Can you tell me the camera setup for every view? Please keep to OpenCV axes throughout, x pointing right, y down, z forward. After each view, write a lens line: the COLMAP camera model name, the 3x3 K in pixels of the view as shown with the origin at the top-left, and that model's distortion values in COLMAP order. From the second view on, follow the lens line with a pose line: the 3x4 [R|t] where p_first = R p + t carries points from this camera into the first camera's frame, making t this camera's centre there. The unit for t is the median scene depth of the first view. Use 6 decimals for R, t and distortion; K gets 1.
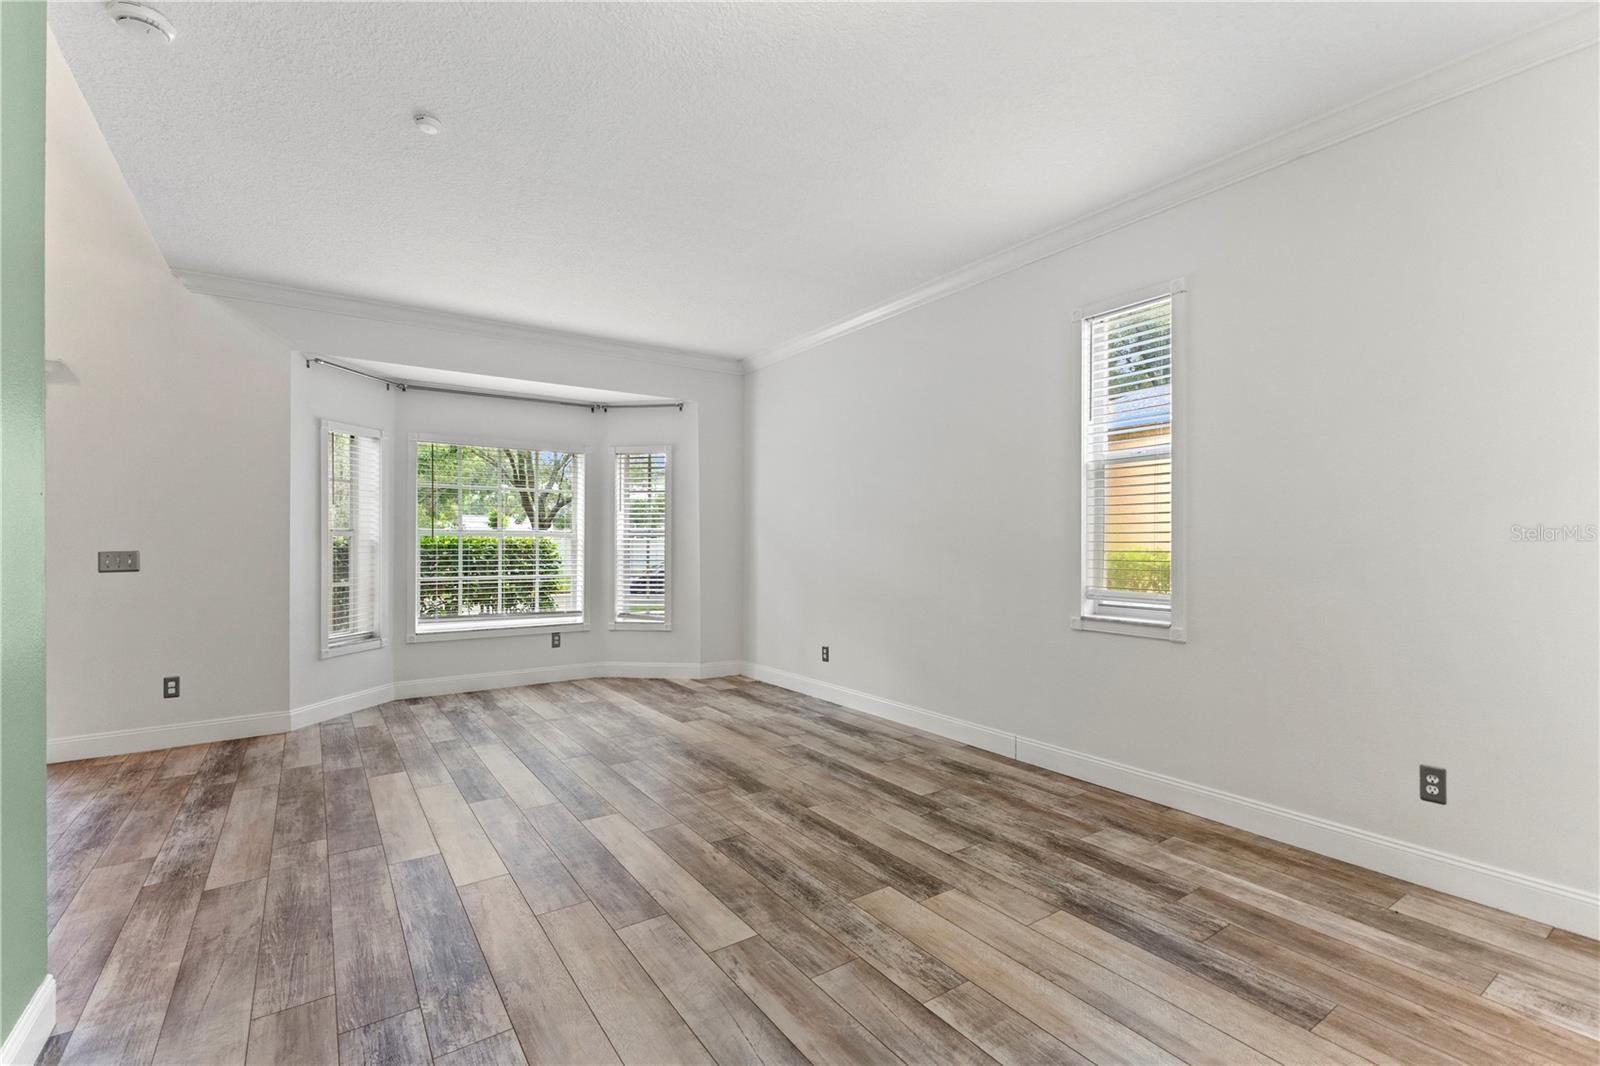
lens RADIAL K [[694.4, 0, 812.6], [0, 694.4, 541.1], [0, 0, 1]] dist [0.013275, -0.003201]
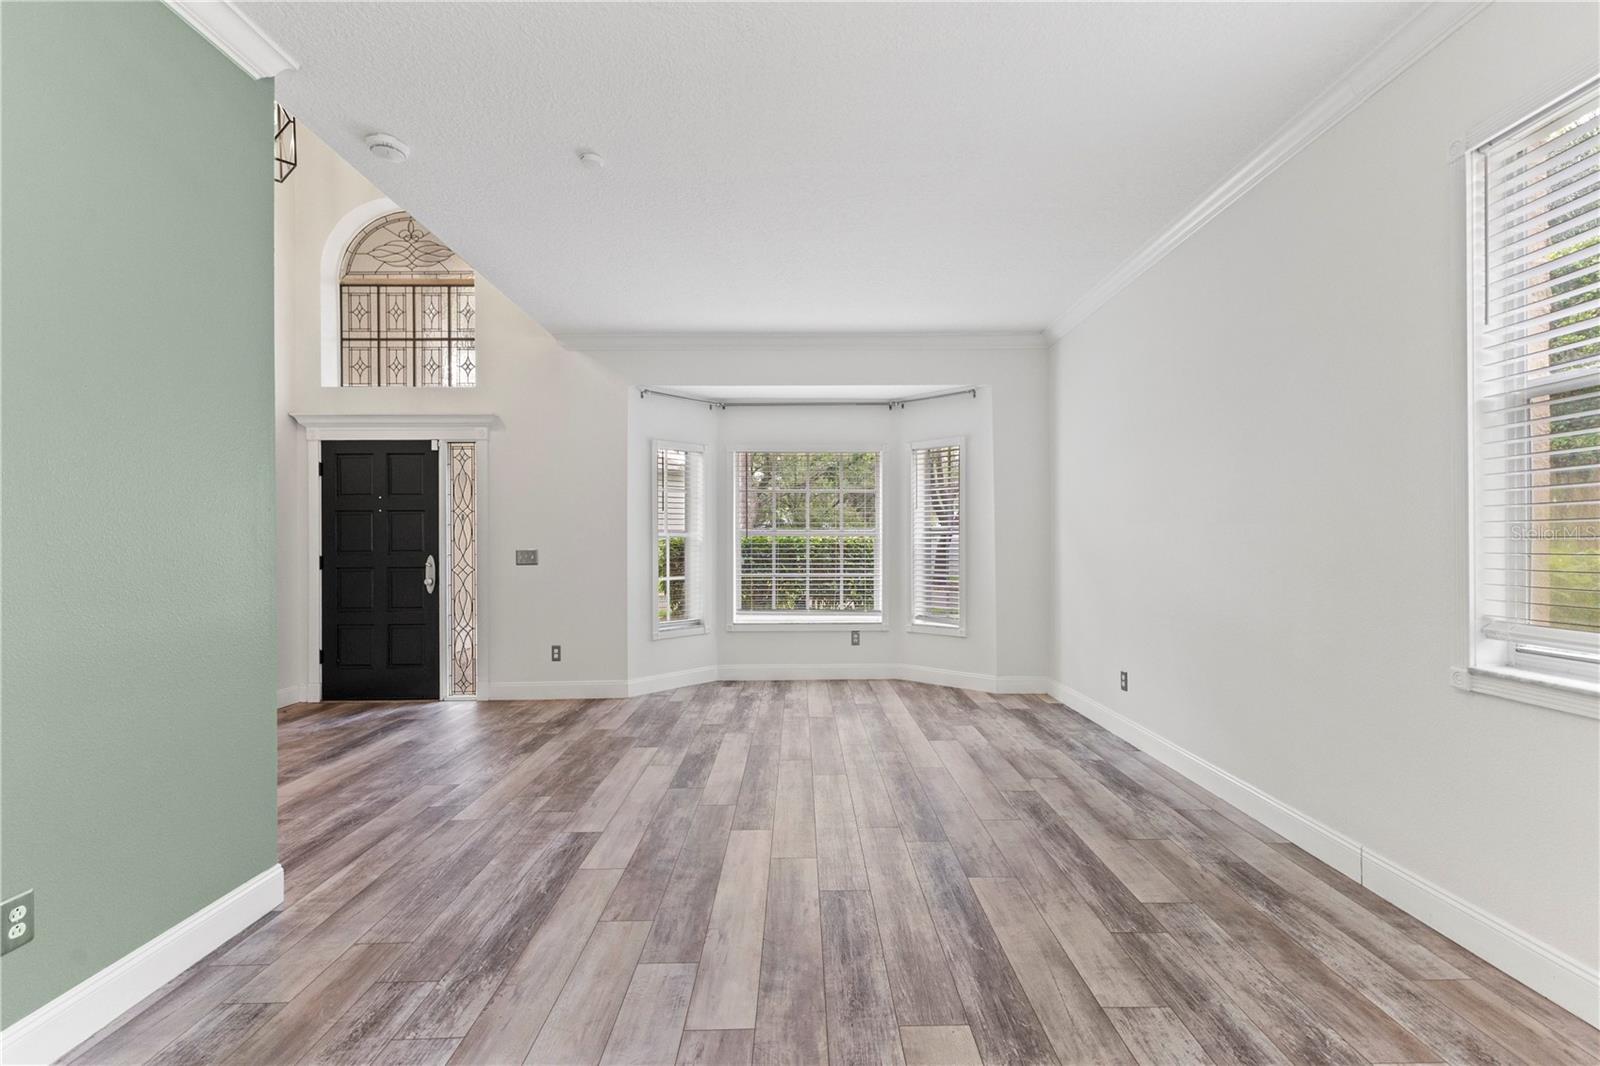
lens RADIAL K [[694.4, 0, 823.6], [0, 694.4, 535.8], [0, 0, 1]] dist [0.013275, -0.003201]
pose [[0.830985, -0.009490, -0.556214, 0.263138], [0.006647, 0.999952, -0.007131, 0.000491], [0.556256, 0.002228, 0.831008, 0.221021]]
